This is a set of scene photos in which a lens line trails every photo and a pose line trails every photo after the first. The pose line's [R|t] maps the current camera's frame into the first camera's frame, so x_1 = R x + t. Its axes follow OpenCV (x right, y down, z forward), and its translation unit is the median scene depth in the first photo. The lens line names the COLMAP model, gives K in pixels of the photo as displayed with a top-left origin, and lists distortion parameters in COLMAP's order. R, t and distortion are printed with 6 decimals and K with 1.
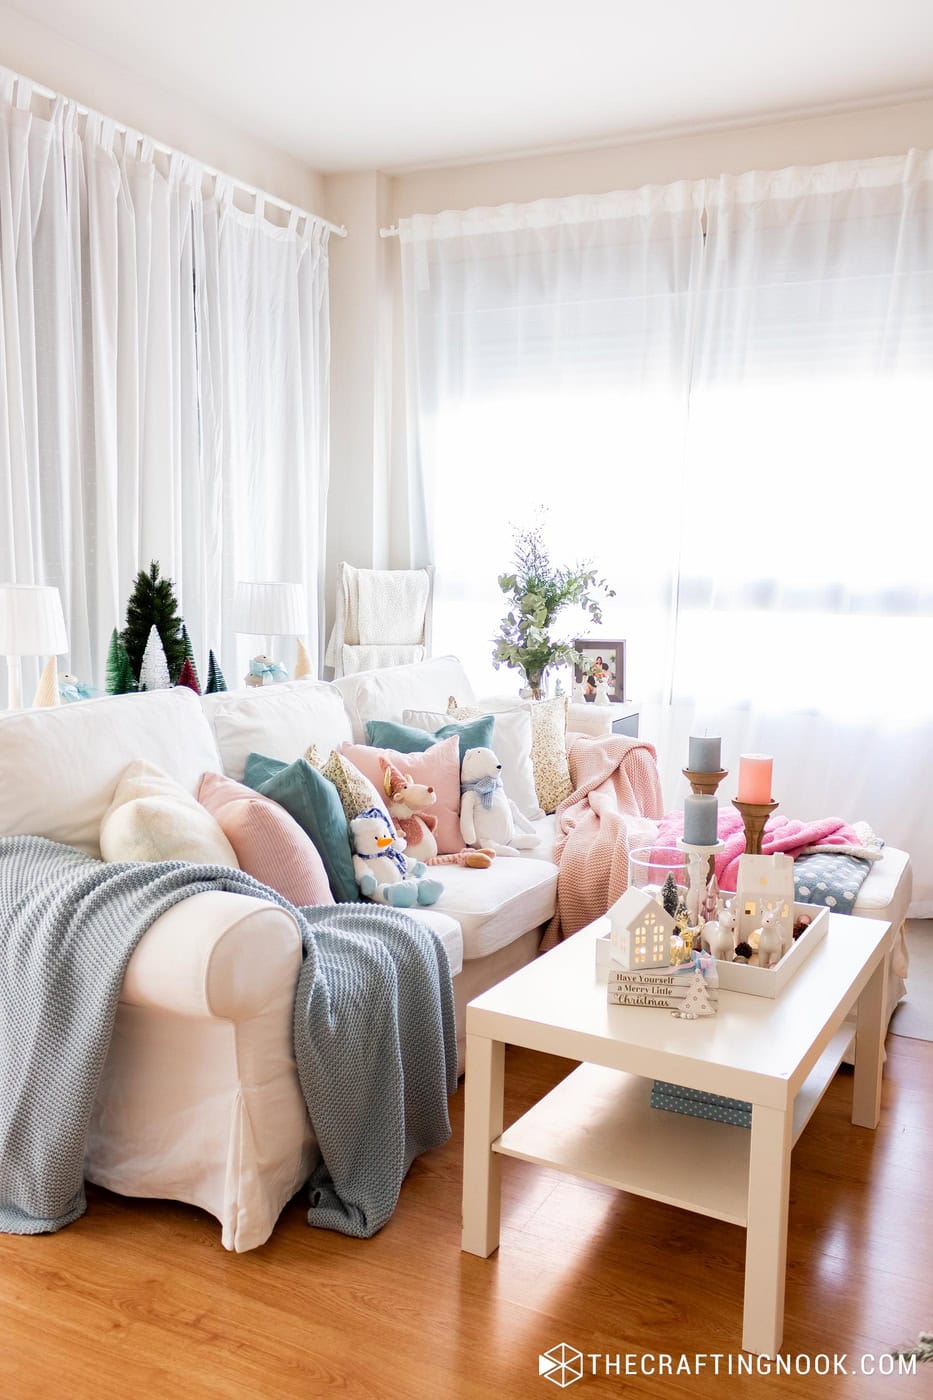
lens RADIAL K [[1167.4, 0, 473.8], [0, 1167.4, 707.8], [0, 0, 1]] dist [0.008901, 0.004123]
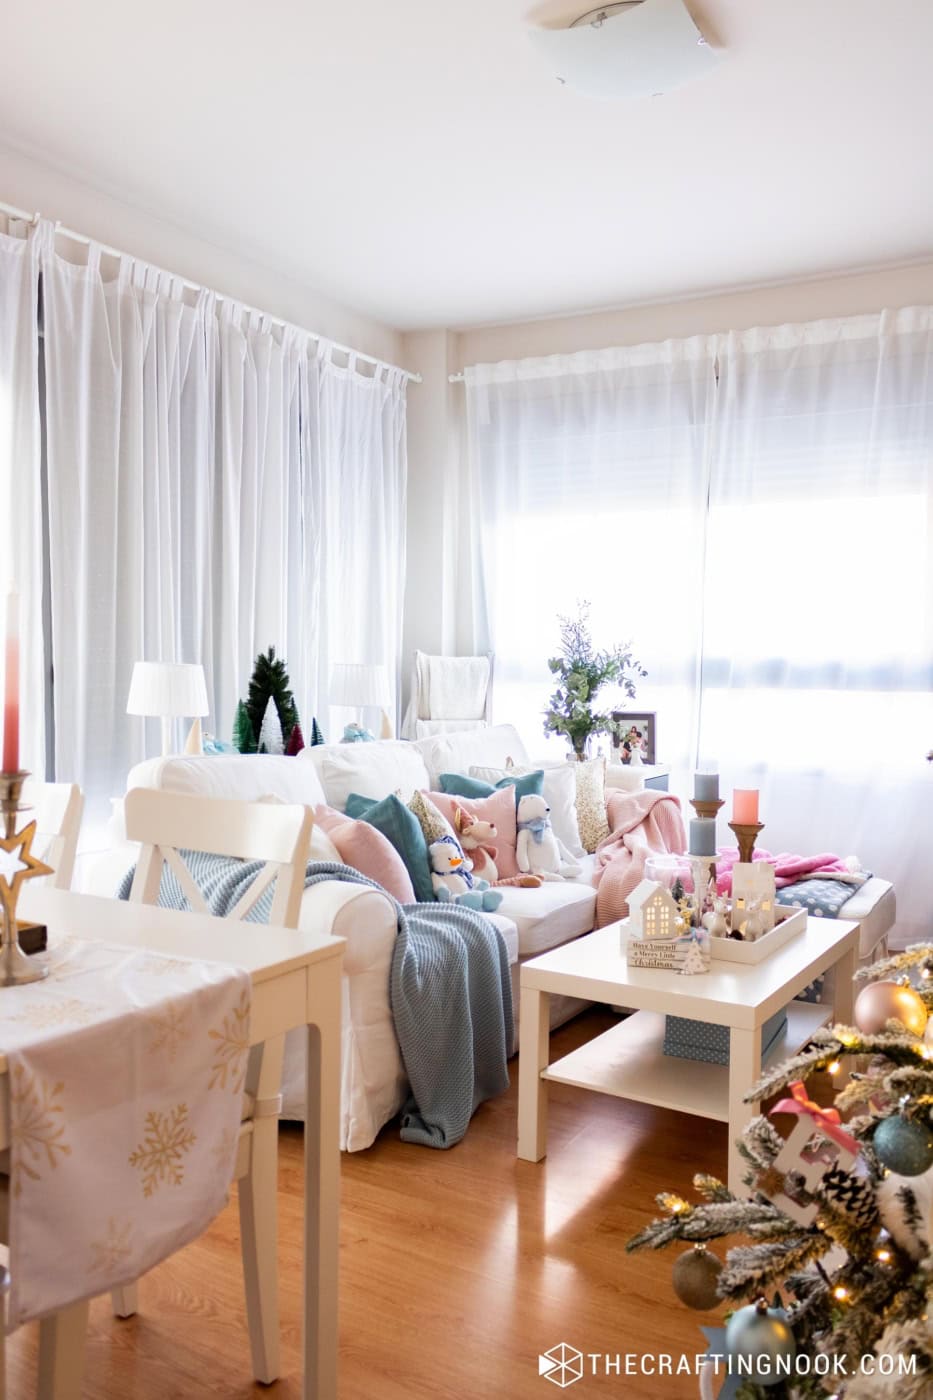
lens RADIAL K [[1124.1, 0, 473.0], [0, 1124.1, 709.8], [0, 0, 1]] dist [0.009411, 0.008426]
pose [[0.998678, -0.004165, -0.051233, 0.003944], [0.000050, 0.996790, -0.080055, 0.038974], [0.051402, 0.079947, 0.995473, -0.182592]]
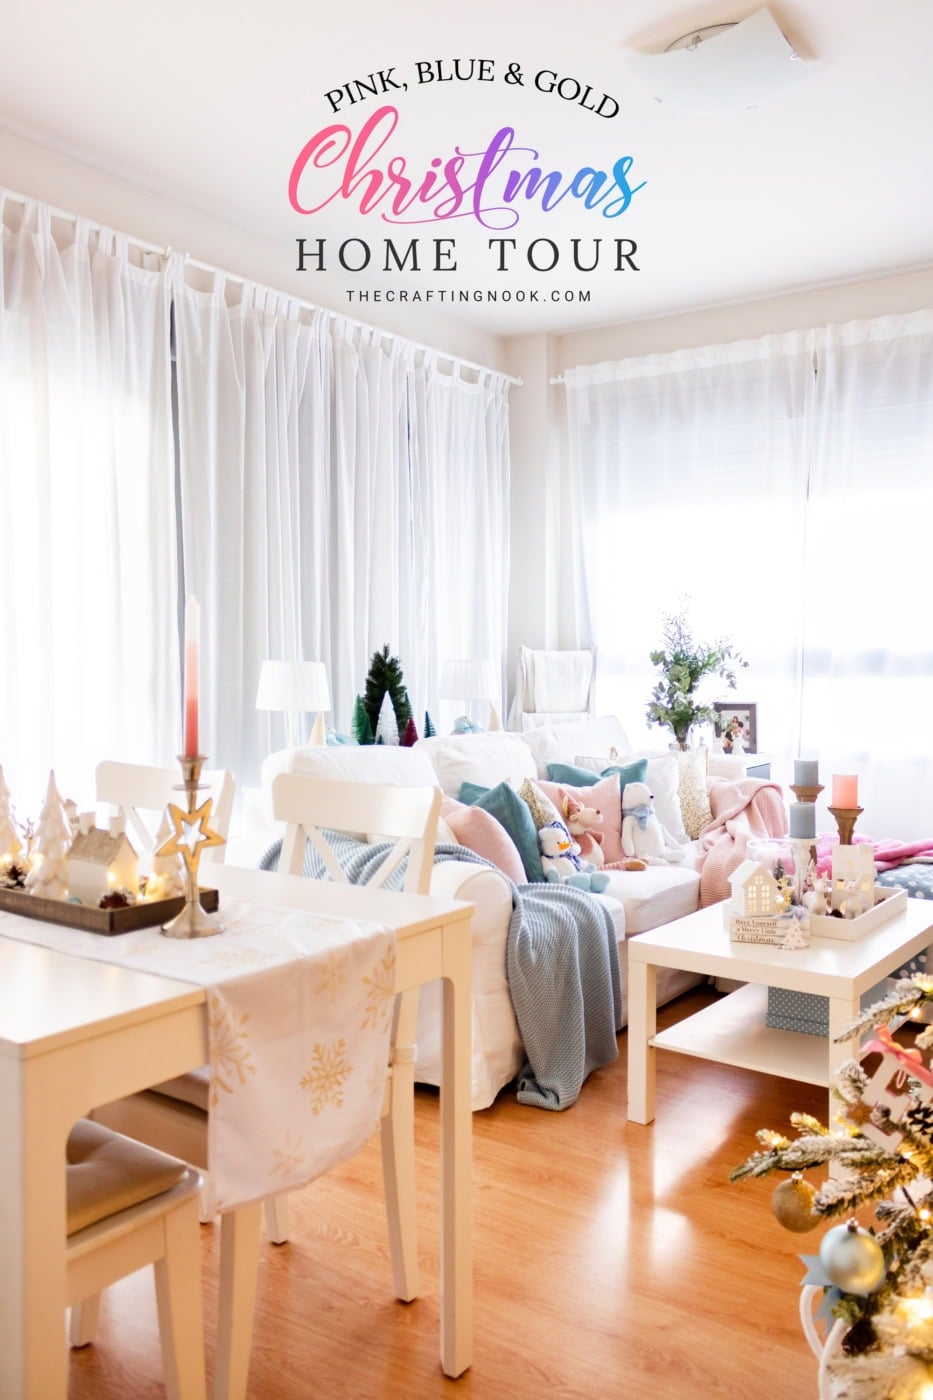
lens RADIAL K [[1124.1, 0, 473.0], [0, 1124.1, 709.8], [0, 0, 1]] dist [0.009411, 0.008426]
pose [[0.990137, -0.015091, -0.139284, 0.000853], [0.004596, 0.997145, -0.075368, 0.045506], [0.140024, 0.073984, 0.987380, -0.238951]]
